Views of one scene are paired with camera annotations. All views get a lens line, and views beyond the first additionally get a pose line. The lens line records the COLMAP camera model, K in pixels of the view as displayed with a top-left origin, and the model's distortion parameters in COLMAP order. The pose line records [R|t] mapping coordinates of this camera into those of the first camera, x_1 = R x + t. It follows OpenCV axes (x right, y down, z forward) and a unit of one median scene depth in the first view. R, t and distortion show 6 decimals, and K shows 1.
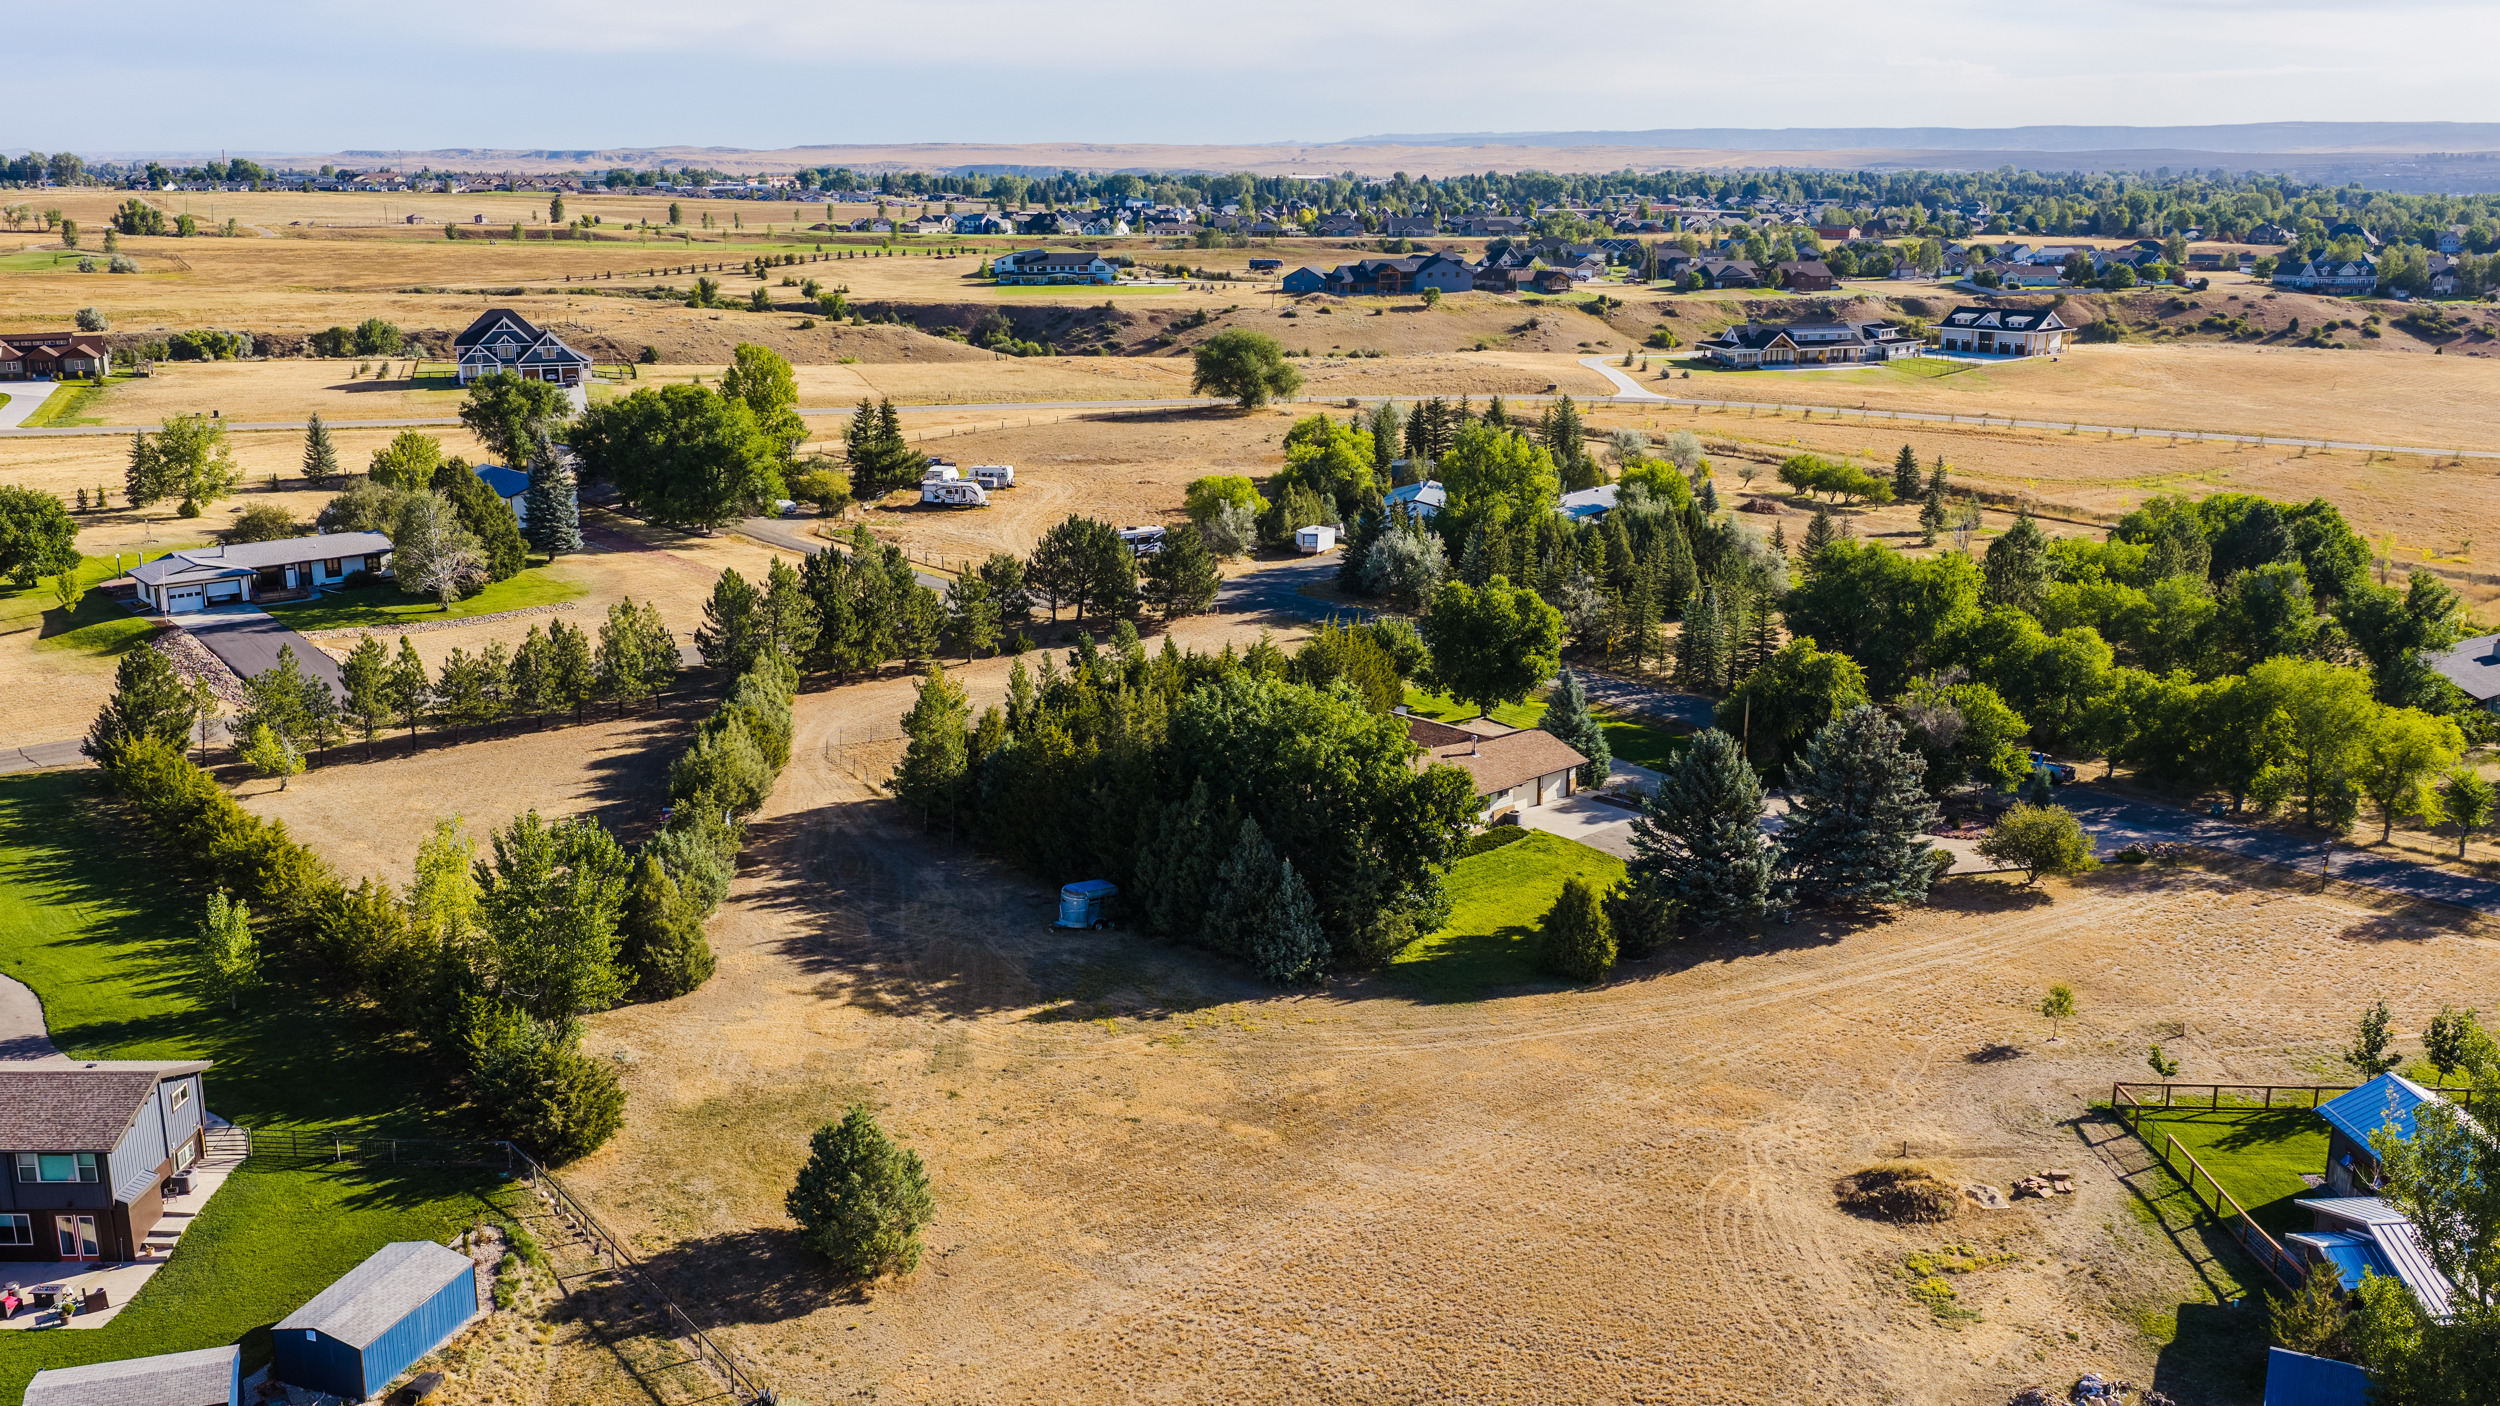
lens RADIAL K [[2135.9, 0, 1250.0], [0, 2135.9, 703.0], [0, 0, 1]] dist [0.216390, 0.000755]
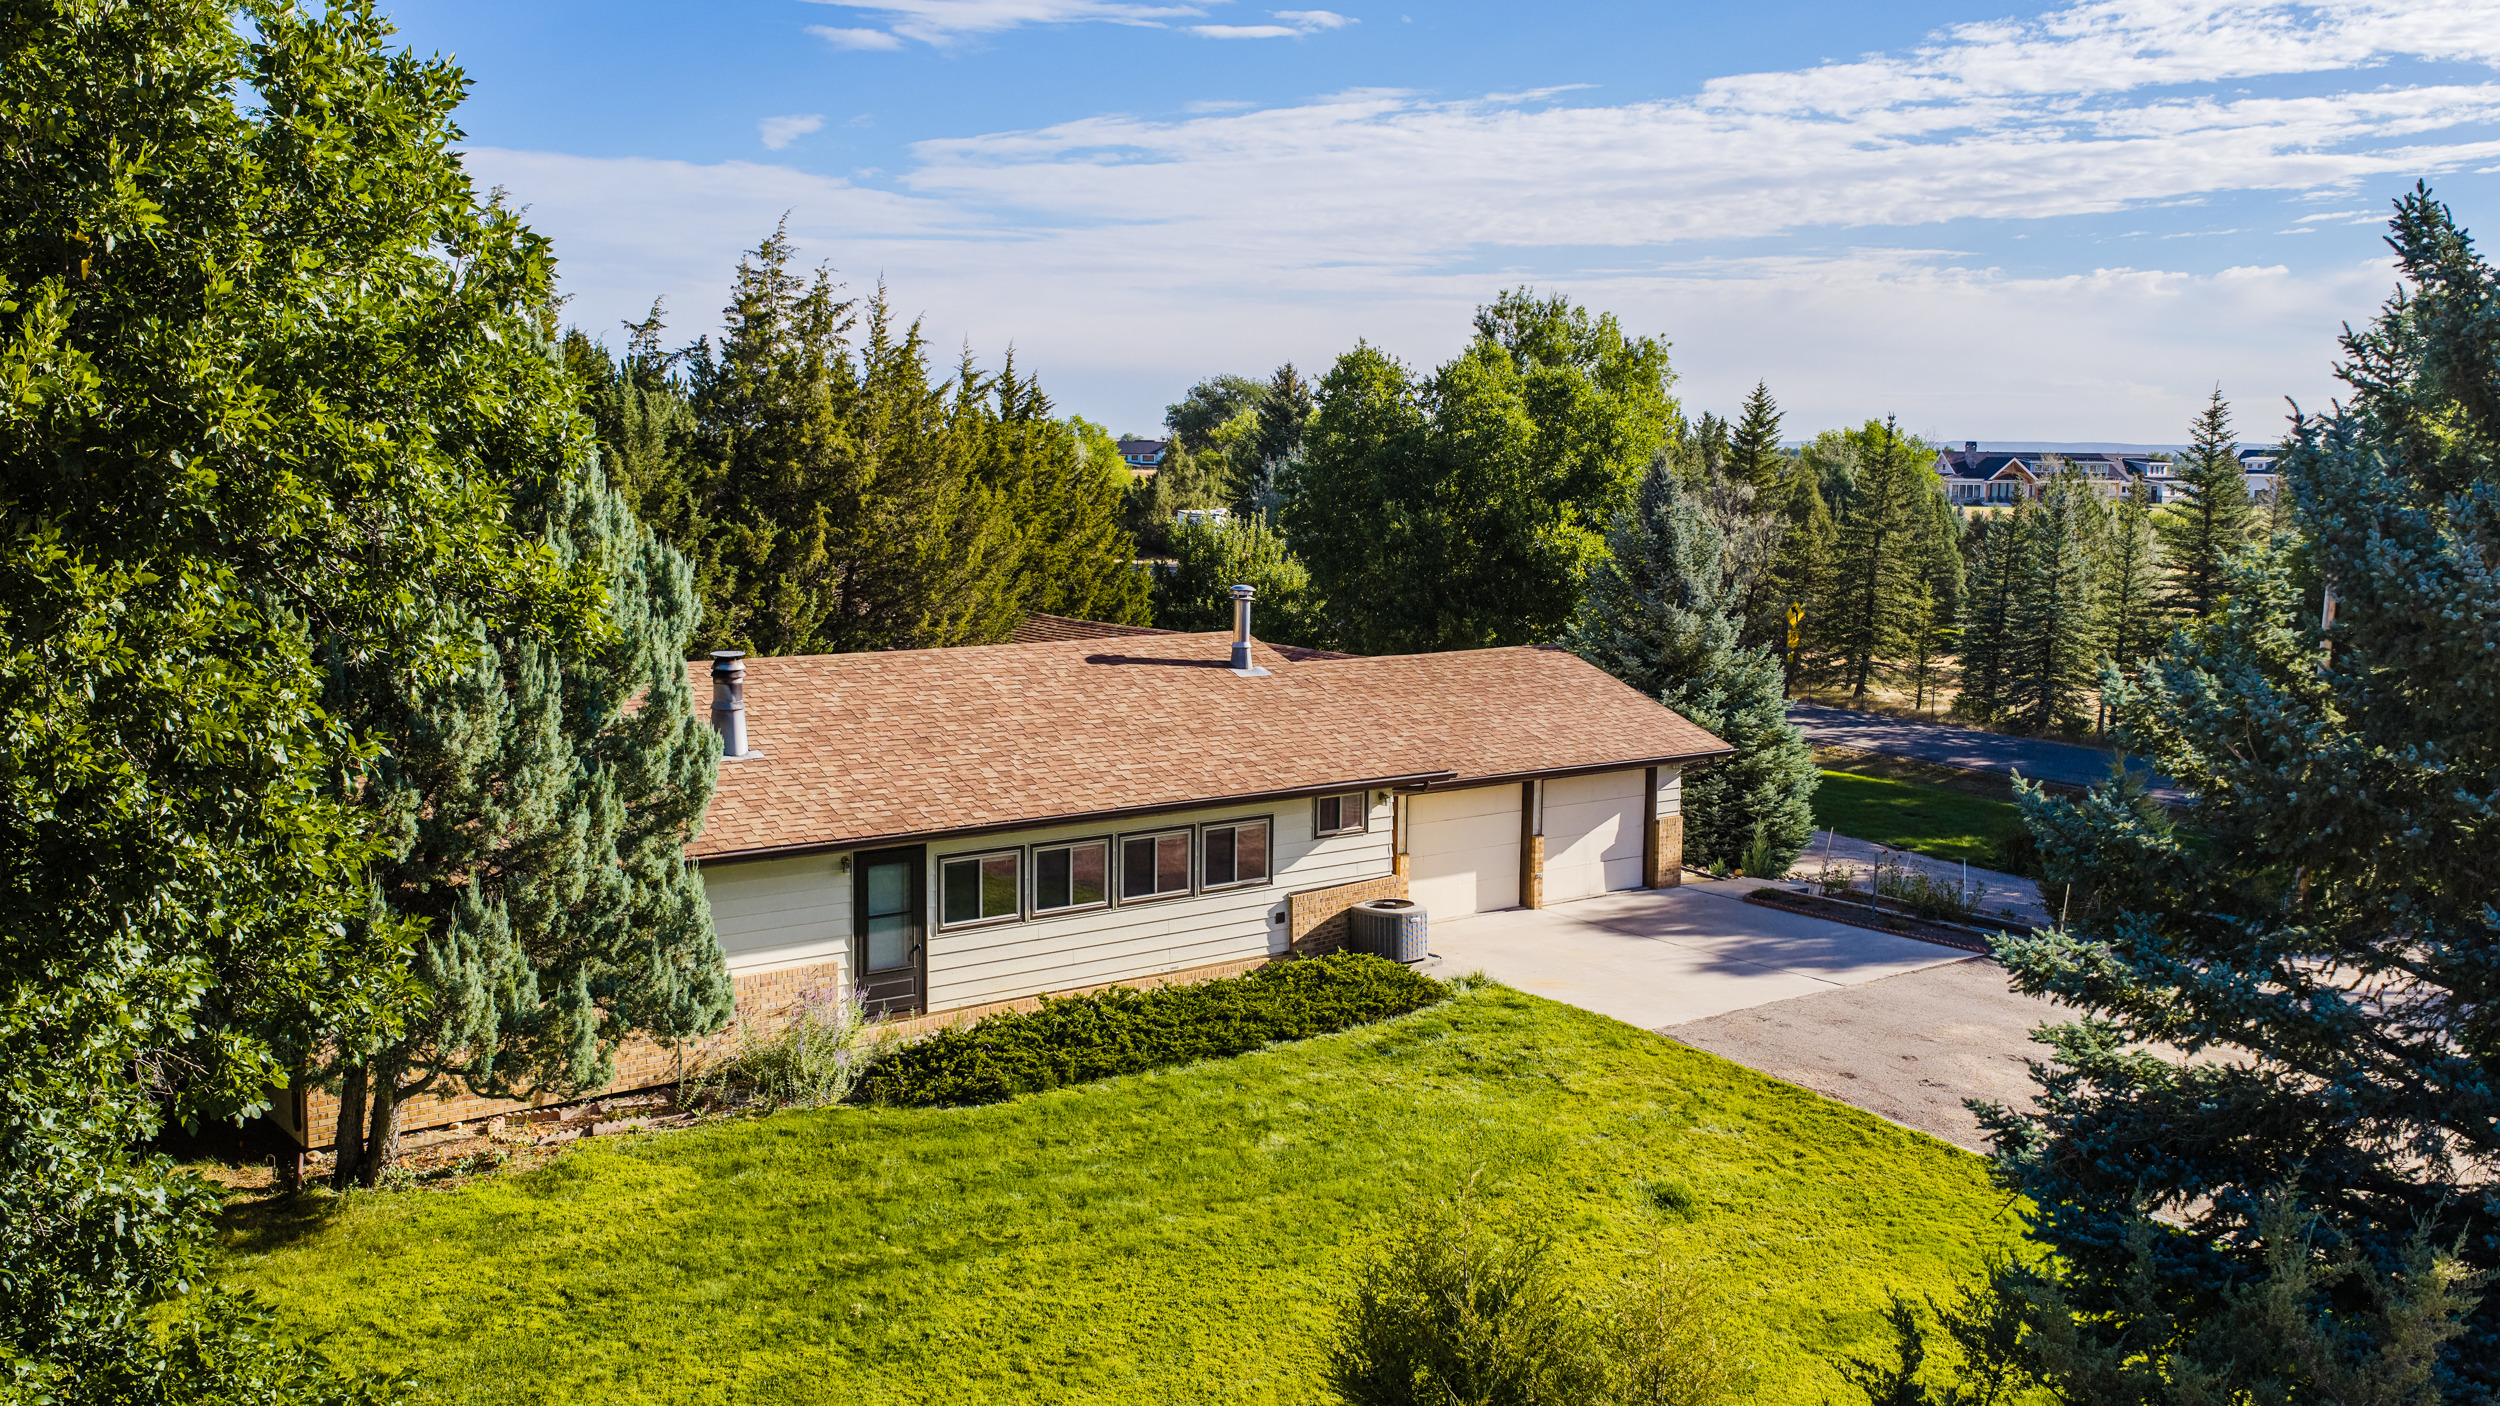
lens RADIAL K [[2135.9, 0, 1250.0], [0, 2135.9, 703.0], [0, 0, 1]] dist [0.216390, 0.000755]
pose [[0.997274, 0.015910, -0.072047, 0.118520], [-0.025526, 0.990574, -0.134582, 0.057818], [0.069226, 0.136054, 0.988280, 0.738829]]
